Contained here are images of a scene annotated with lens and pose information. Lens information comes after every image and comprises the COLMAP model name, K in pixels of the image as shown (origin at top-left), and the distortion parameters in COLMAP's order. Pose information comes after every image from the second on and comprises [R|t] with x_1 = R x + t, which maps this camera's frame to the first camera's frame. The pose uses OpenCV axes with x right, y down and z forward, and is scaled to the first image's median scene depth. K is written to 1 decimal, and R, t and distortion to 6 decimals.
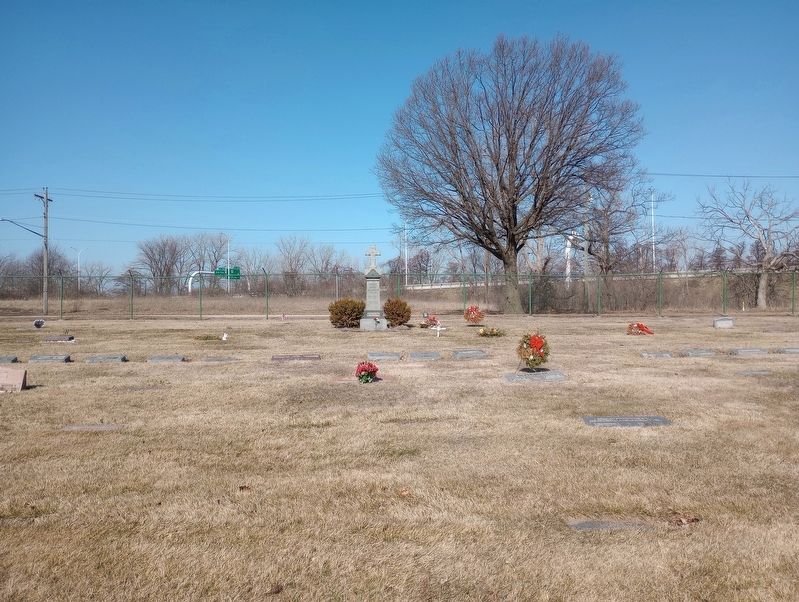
lens RADIAL K [[647.8, 0, 399.5], [0, 647.8, 301.0], [0, 0, 1]] dist [-0.004328, -0.005599]
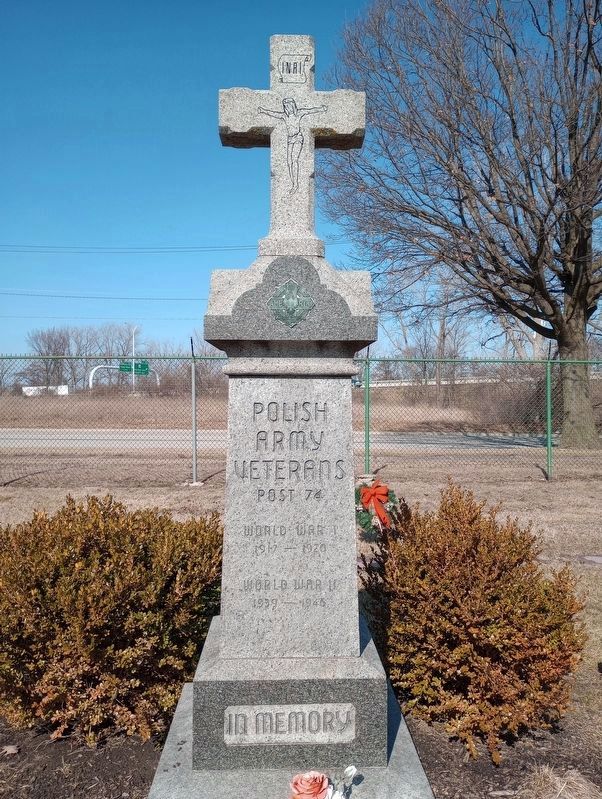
lens RADIAL K [[647.8, 0, 301.0], [0, 647.8, 399.5], [0, 0, 1]] dist [-0.004328, -0.005599]
pose [[0.999430, 0.007155, -0.033005, -0.006354], [-0.007056, 0.999970, 0.003102, -0.005148], [0.033026, -0.002867, 0.999450, 0.160391]]
